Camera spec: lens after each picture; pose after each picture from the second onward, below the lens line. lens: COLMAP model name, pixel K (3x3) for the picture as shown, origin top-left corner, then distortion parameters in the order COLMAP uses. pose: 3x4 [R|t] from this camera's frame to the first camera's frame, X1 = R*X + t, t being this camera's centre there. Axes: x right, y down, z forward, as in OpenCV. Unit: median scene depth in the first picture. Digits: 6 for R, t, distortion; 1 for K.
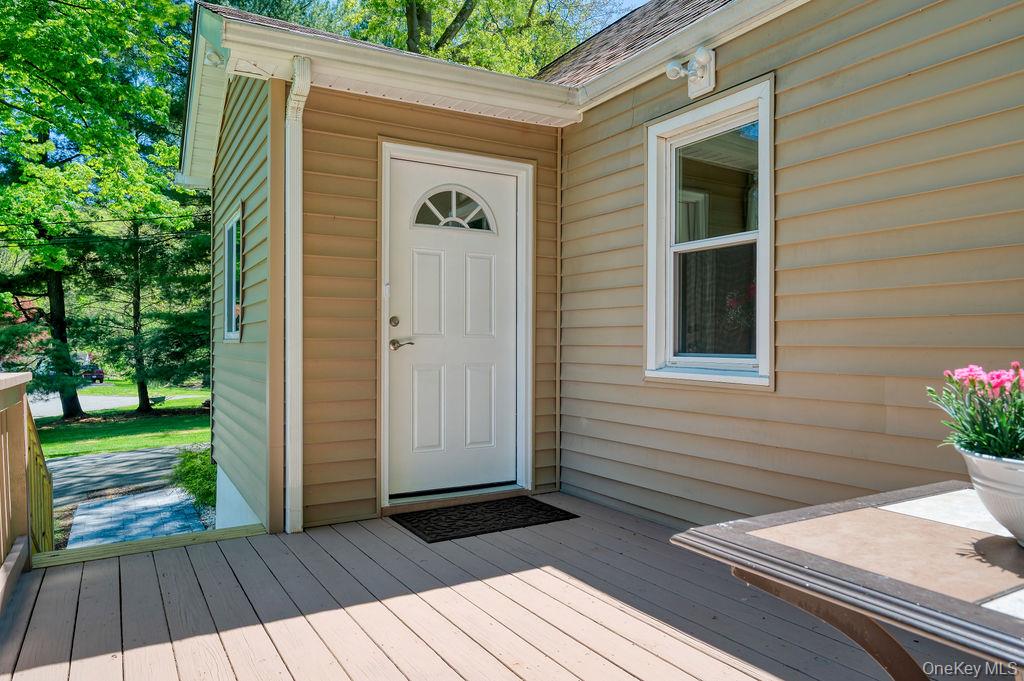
lens RADIAL K [[677.4, 0, 512.0], [0, 677.4, 340.5], [0, 0, 1]] dist [0.001874, -0.000060]
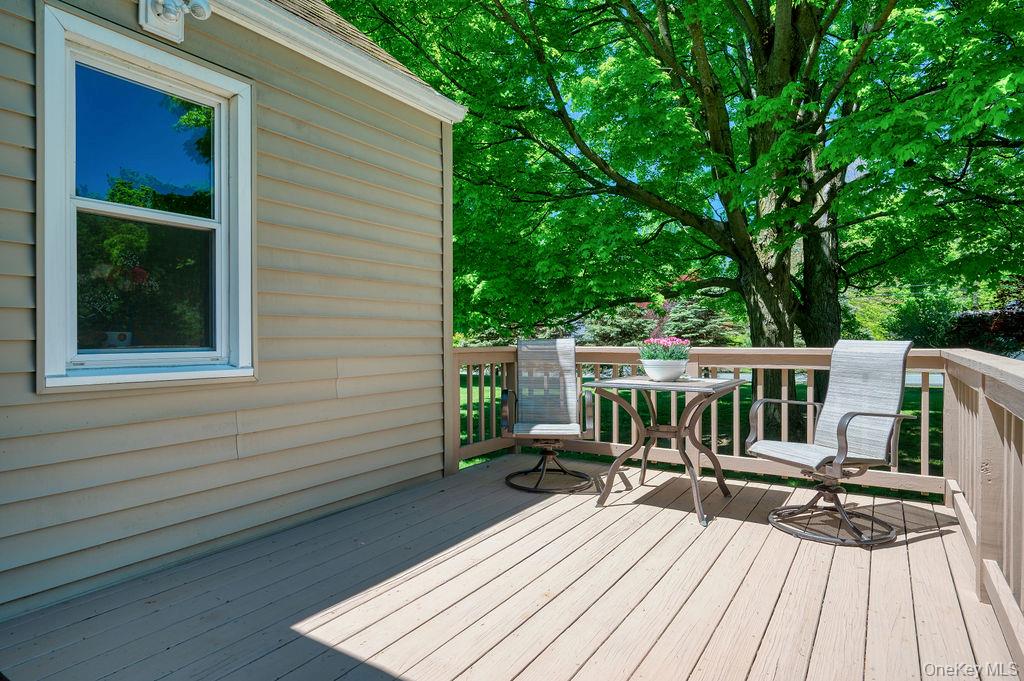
lens RADIAL K [[532.3, 0, 518.1], [0, 532.3, 341.9], [0, 0, 1]] dist [-0.003913, -0.000830]
pose [[-0.412123, -0.009286, 0.911081, -0.467952], [0.001263, 0.999941, 0.010763, 0.004874], [-0.911128, 0.005587, -0.412087, 0.812711]]
